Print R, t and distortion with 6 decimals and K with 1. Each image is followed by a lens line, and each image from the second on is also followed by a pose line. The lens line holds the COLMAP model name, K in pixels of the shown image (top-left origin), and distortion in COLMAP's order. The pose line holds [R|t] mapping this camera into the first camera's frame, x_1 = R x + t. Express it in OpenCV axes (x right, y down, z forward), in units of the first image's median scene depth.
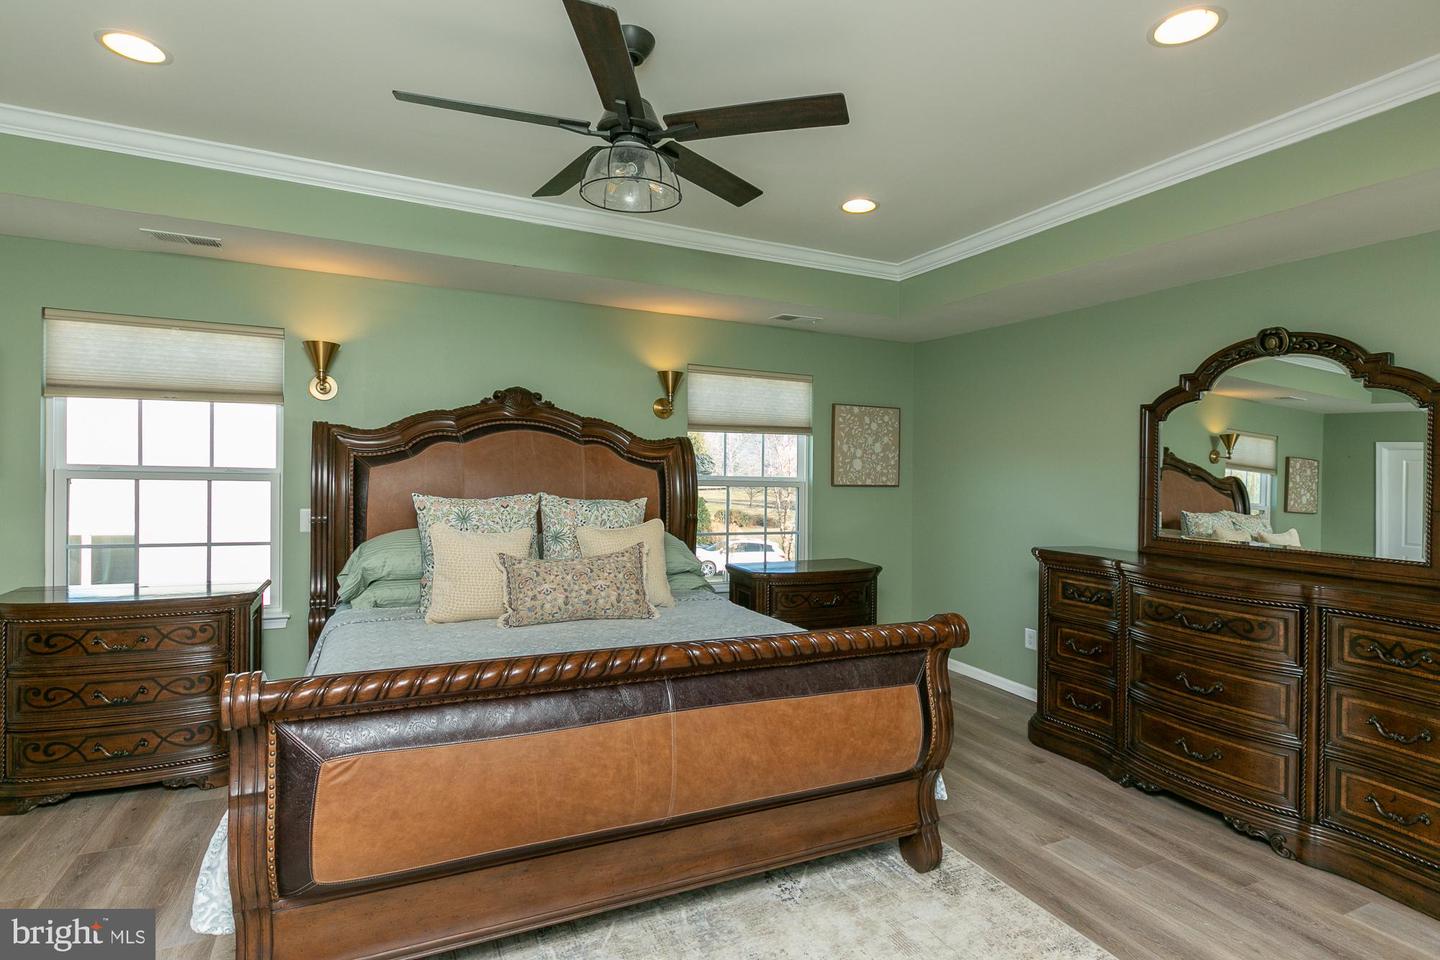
lens RADIAL K [[723.1, 0, 715.7], [0, 723.1, 471.9], [0, 0, 1]] dist [-0.006695, -0.000653]
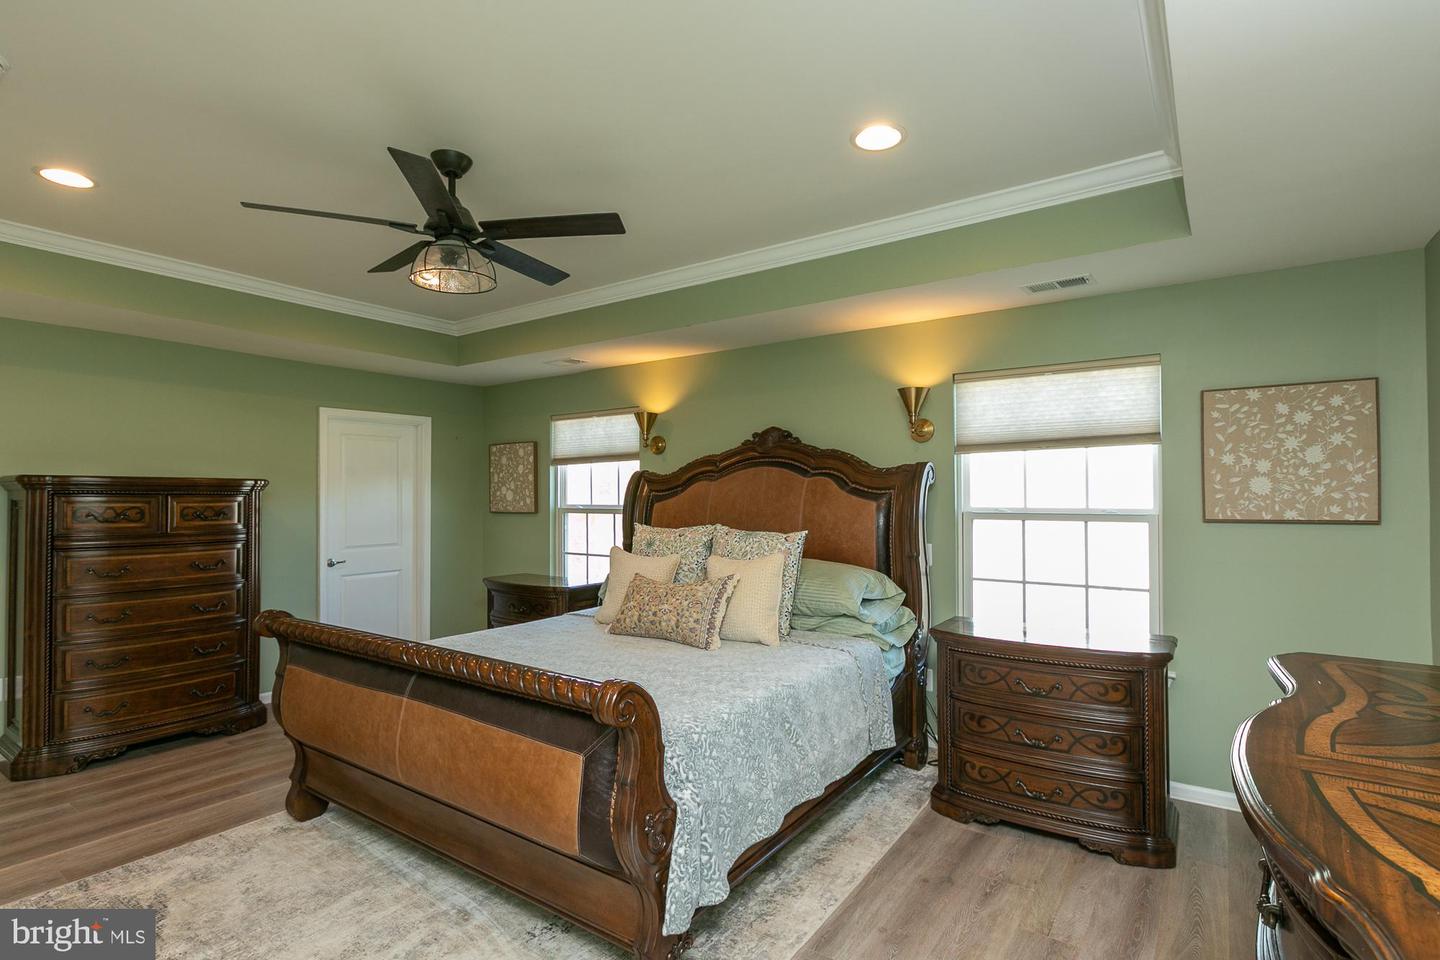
lens RADIAL K [[702.3, 0, 697.6], [0, 702.3, 485.9], [0, 0, 1]] dist [-0.000714, -0.000726]
pose [[0.504692, -0.039887, -0.862378, 0.587058], [0.008775, 0.999117, -0.041076, 0.012507], [0.863255, 0.013164, 0.504596, 0.390665]]
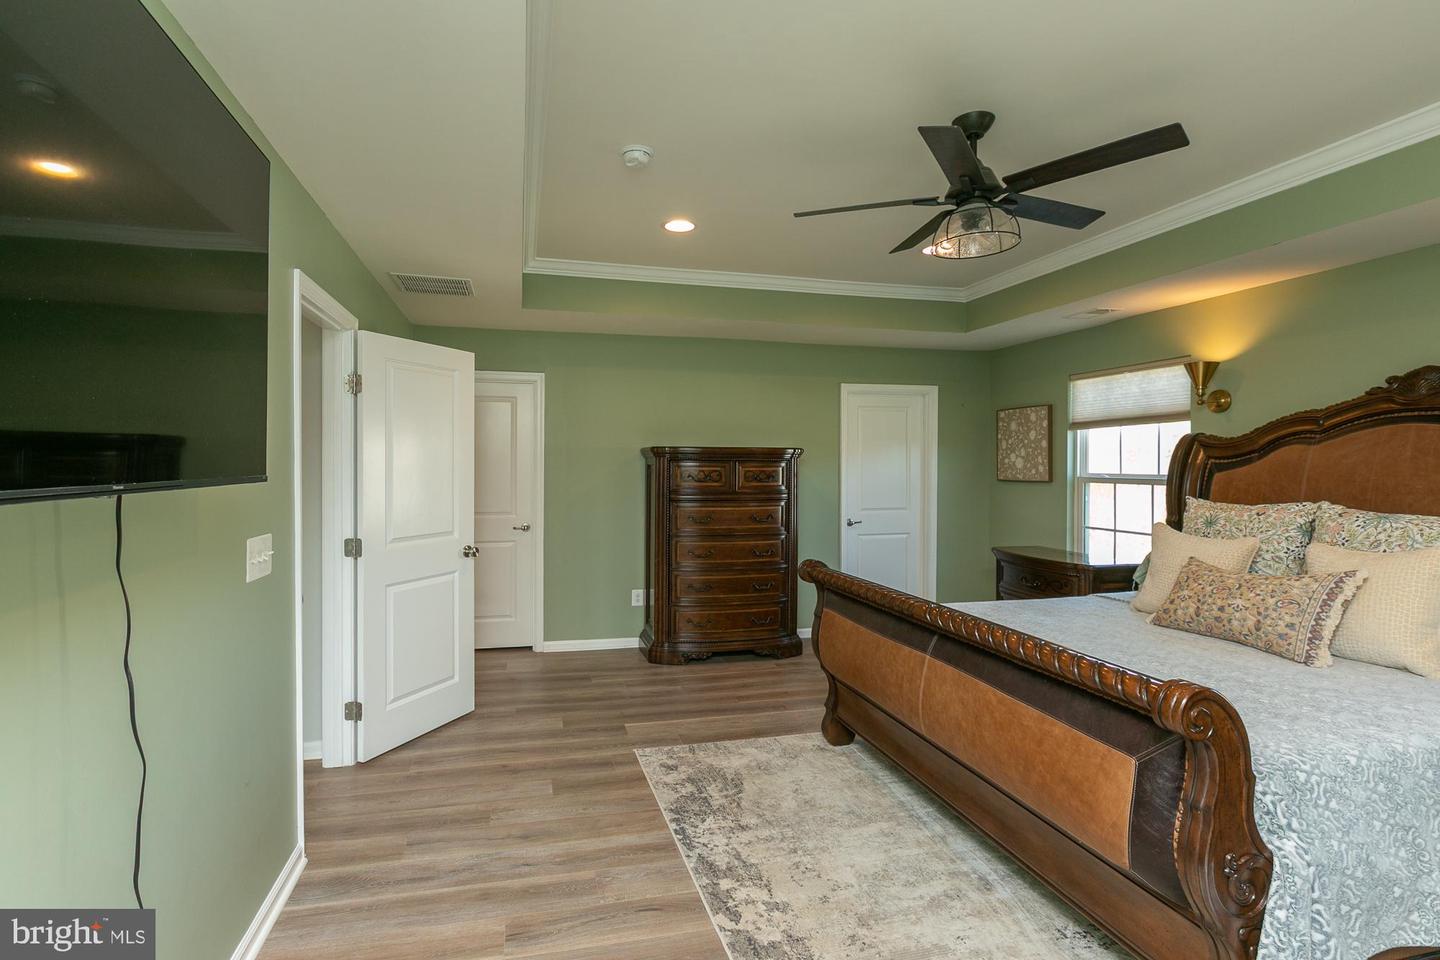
lens RADIAL K [[702.3, 0, 713.3], [0, 702.3, 467.2], [0, 0, 1]] dist [-0.000714, -0.000726]
pose [[-0.178311, -0.019124, -0.983788, 0.589739], [-0.014702, 0.999751, -0.016769, 0.012006], [0.983864, 0.011474, -0.178548, 0.400285]]
